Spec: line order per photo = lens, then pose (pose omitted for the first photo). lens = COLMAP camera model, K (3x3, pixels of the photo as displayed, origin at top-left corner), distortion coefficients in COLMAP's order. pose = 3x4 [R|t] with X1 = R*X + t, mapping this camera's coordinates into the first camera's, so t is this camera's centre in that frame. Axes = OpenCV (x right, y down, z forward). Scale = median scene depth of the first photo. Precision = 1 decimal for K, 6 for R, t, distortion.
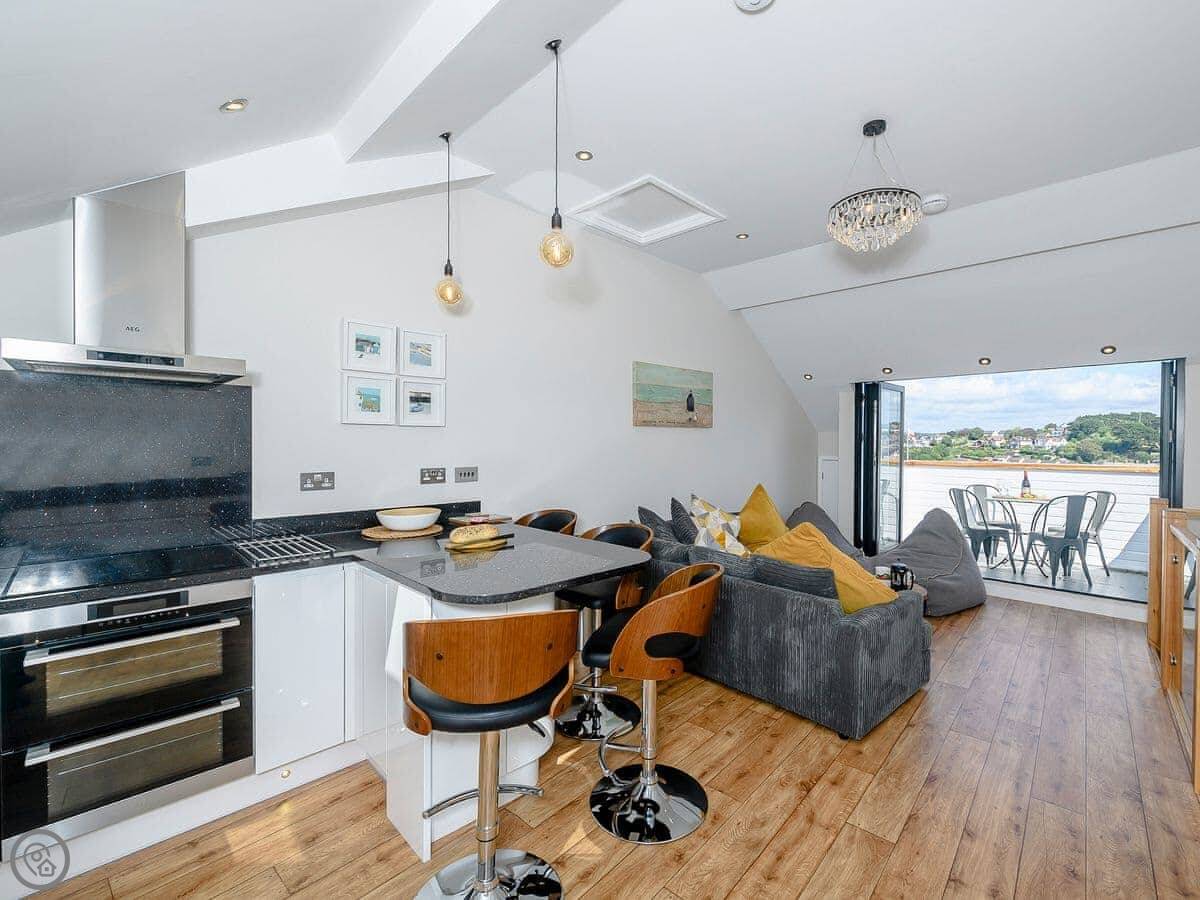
lens RADIAL K [[549.9, 0, 615.4], [0, 549.9, 449.8], [0, 0, 1]] dist [-0.001021, 0.000504]
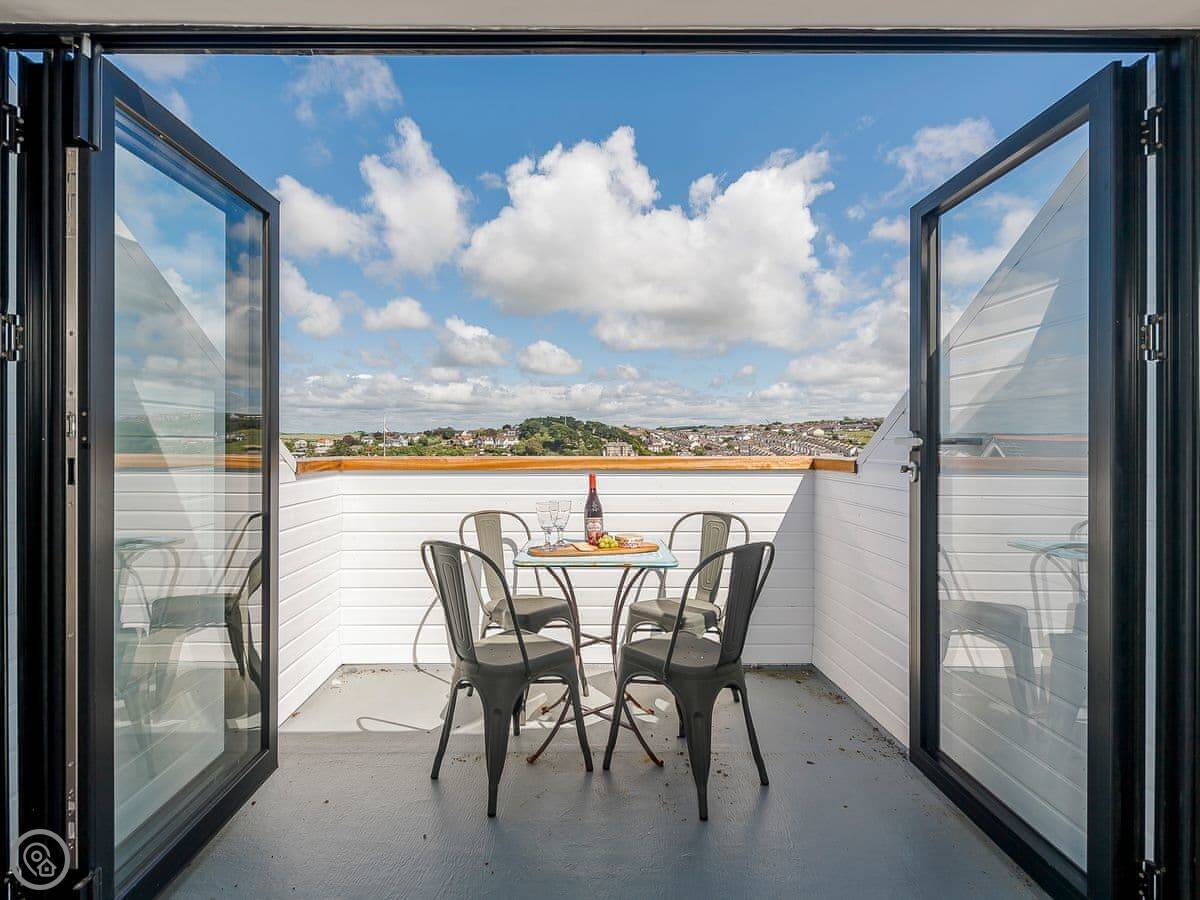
lens RADIAL K [[621.4, 0, 593.4], [0, 621.4, 442.6], [0, 0, 1]] dist [0.000642, -0.000526]
pose [[0.690073, -0.005450, 0.723719, 0.463389], [0.015241, 0.999859, -0.007003, 0.019809], [-0.723579, 0.015863, 0.690059, 0.755088]]
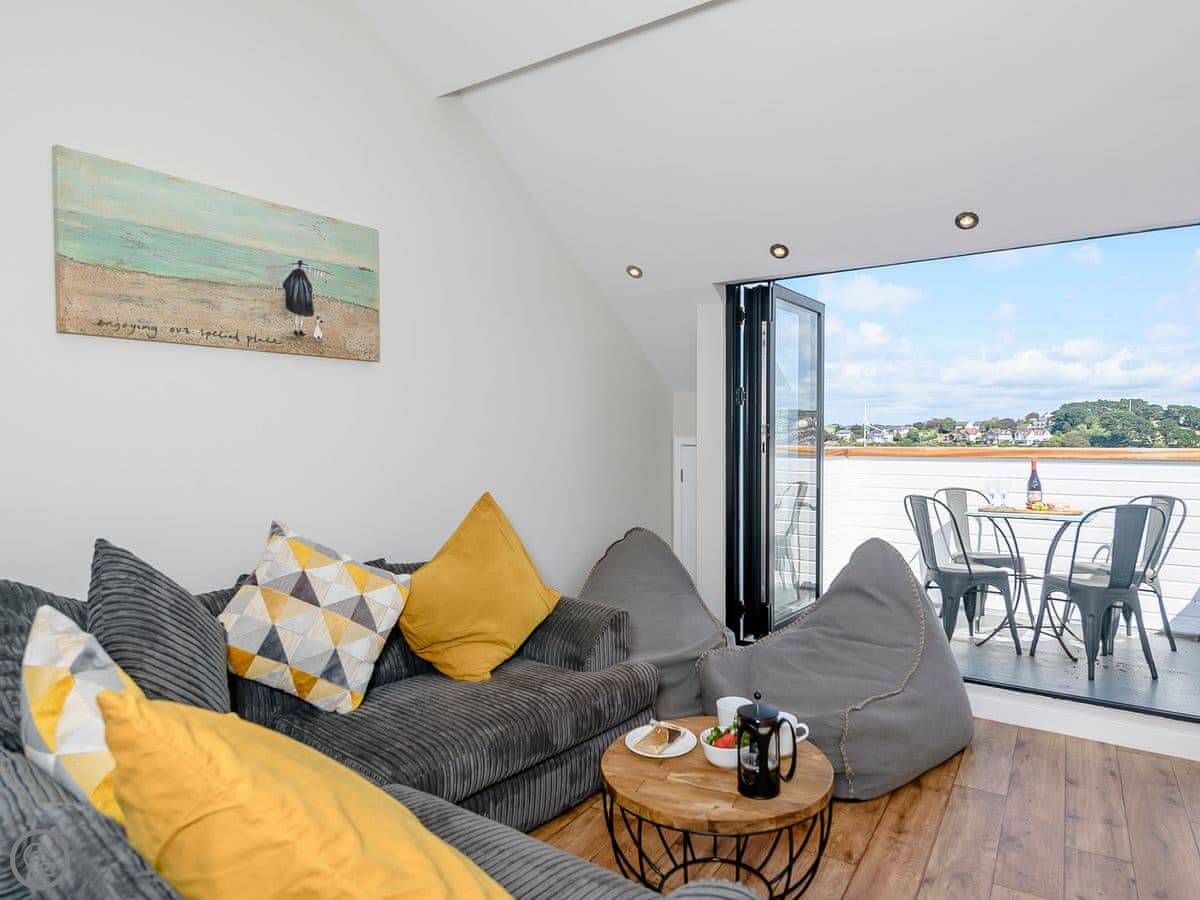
lens RADIAL K [[756.2, 0, 618.9], [0, 756.2, 450.7], [0, 0, 1]] dist [0.017567, -0.000912]
pose [[0.985236, -0.007969, 0.171016, 0.235343], [0.007613, 0.999967, 0.002740, 0.025728], [-0.171032, -0.001398, 0.985265, 0.362420]]
